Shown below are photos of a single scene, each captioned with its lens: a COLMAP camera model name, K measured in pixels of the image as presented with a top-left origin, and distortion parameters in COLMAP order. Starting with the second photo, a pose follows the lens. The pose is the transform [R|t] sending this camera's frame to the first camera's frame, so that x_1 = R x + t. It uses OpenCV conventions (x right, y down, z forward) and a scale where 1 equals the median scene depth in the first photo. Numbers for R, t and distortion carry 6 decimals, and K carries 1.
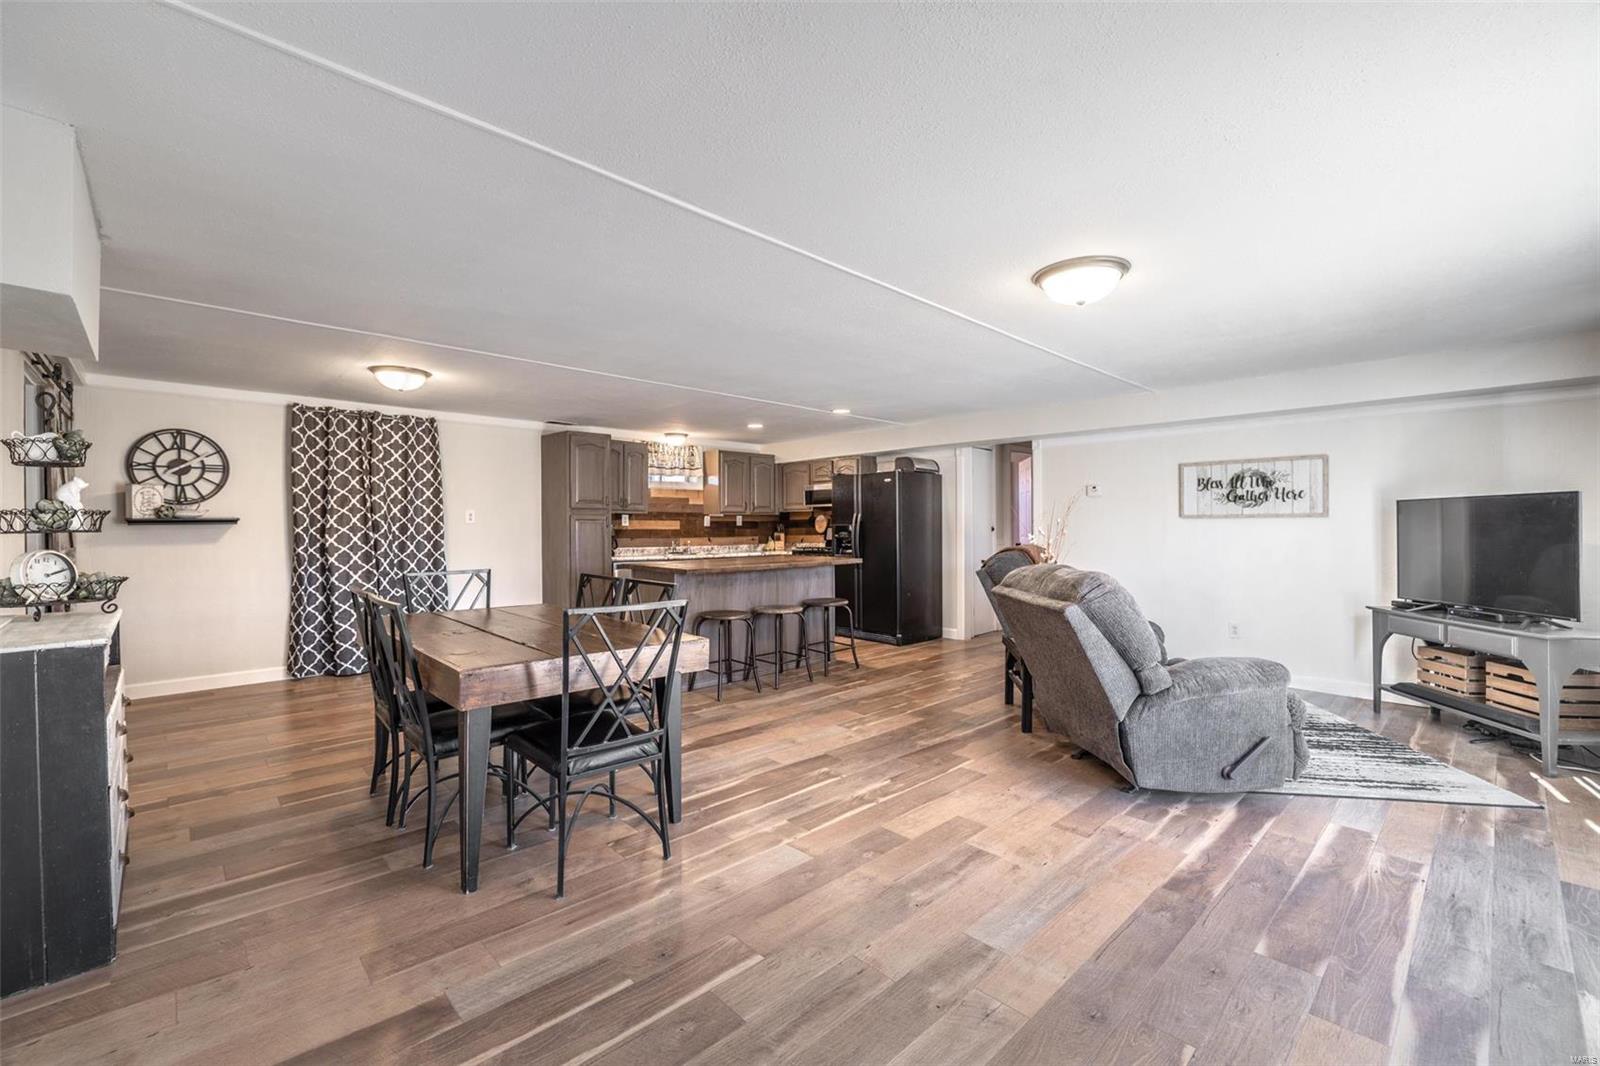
lens RADIAL K [[667.4, 0, 794.2], [0, 667.4, 530.4], [0, 0, 1]] dist [-0.002619, -0.000197]
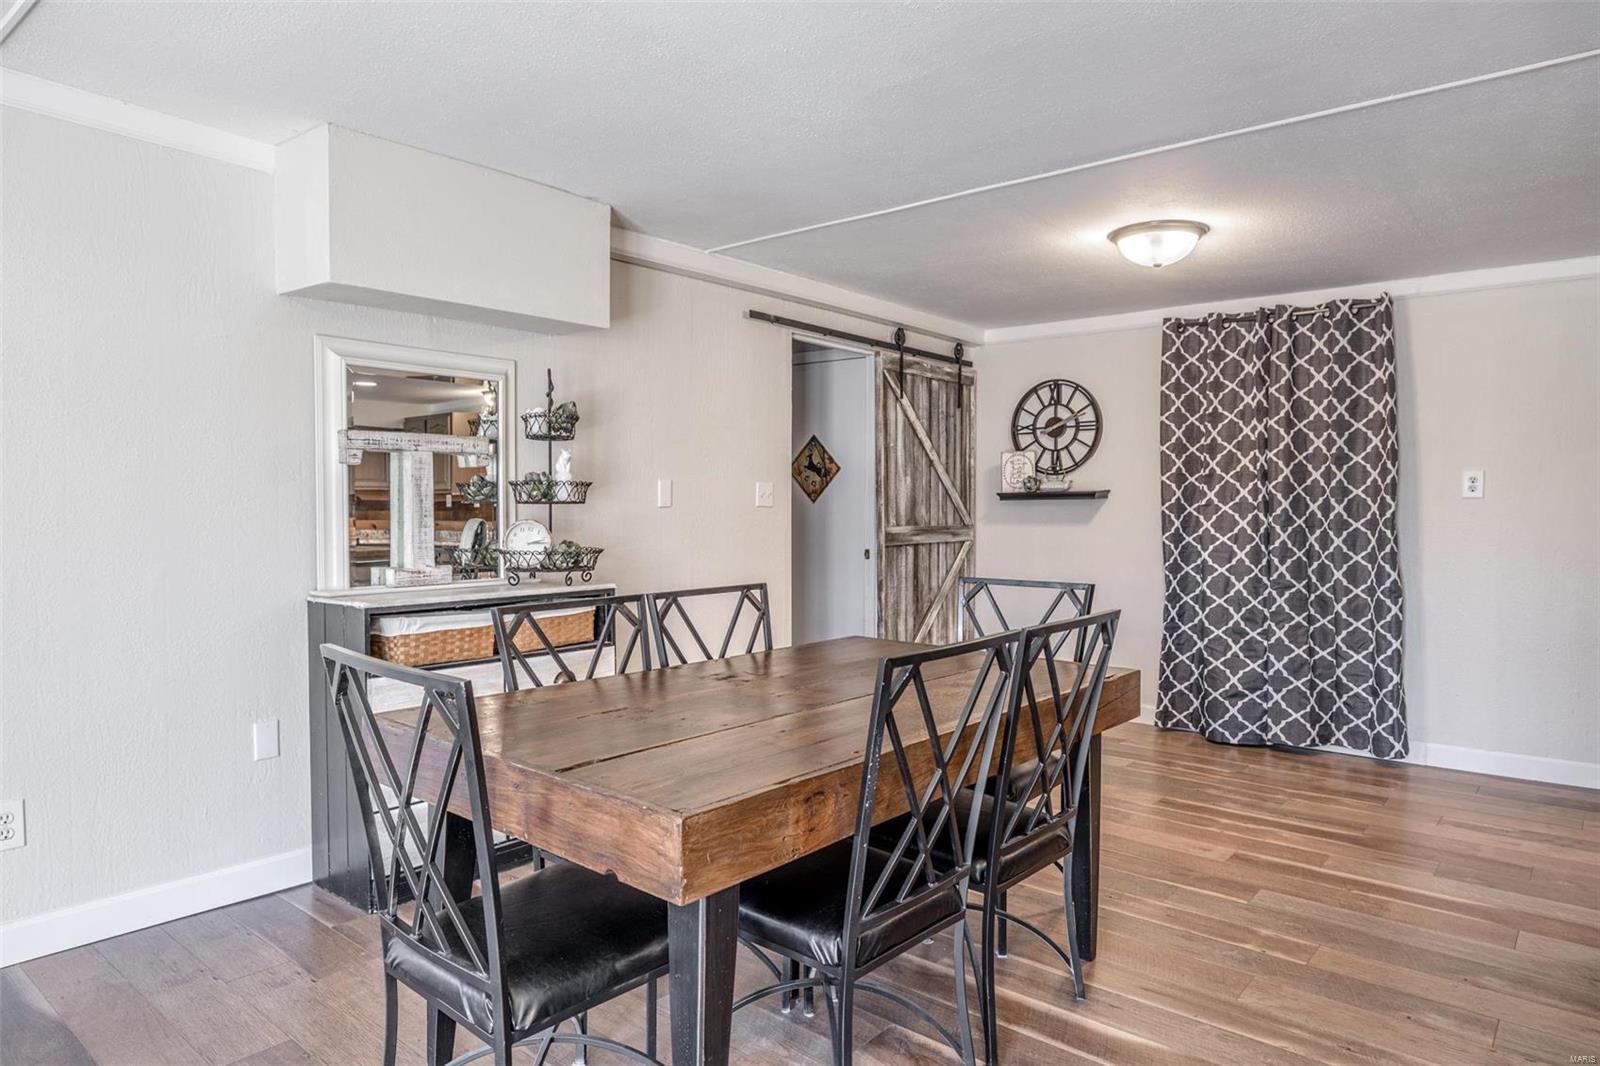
lens RADIAL K [[986.0, 0, 800.0], [0, 986.0, 533.0], [0, 0, 1]] dist [0.001622, -0.000971]
pose [[0.119869, 0.031464, -0.992291, 0.162889], [-0.012854, 0.999463, 0.030139, -0.000400], [0.992707, 0.009142, 0.120209, 0.423967]]
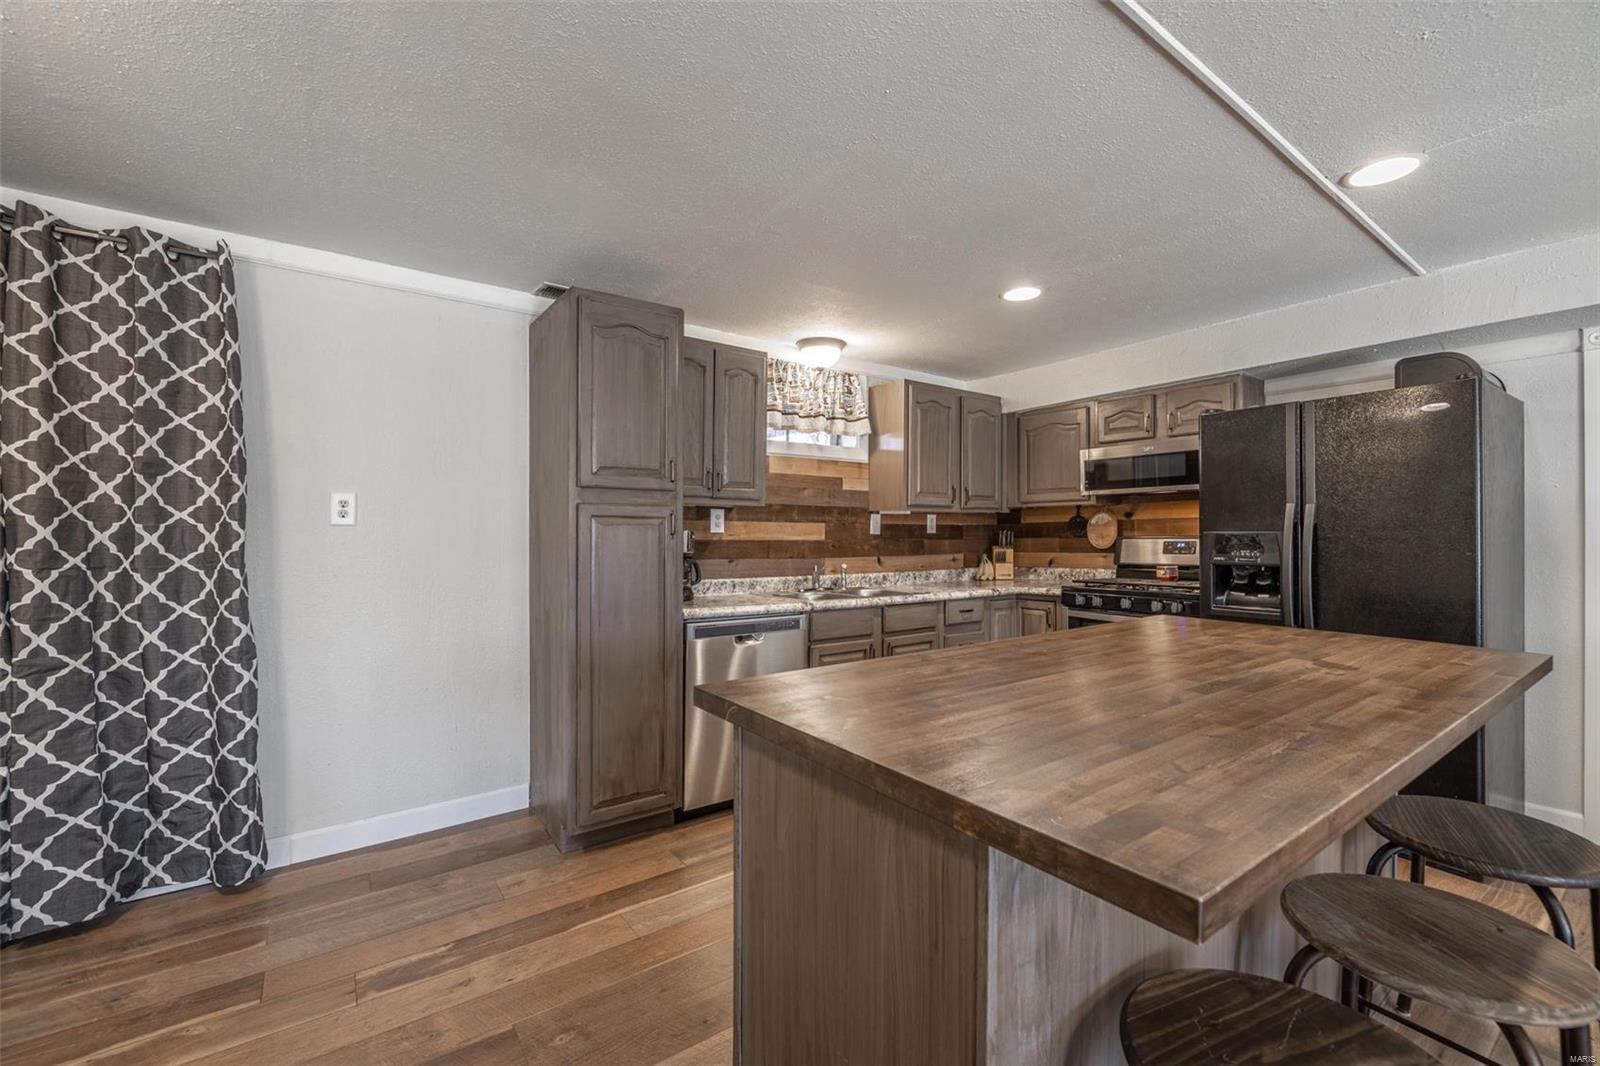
lens RADIAL K [[667.4, 0, 794.2], [0, 667.4, 530.4], [0, 0, 1]] dist [-0.002619, -0.000197]
pose [[0.990316, 0.003393, -0.138793, -0.154861], [-0.005048, 0.999920, -0.011575, -0.003890], [0.138743, 0.012163, 0.990254, 0.626074]]
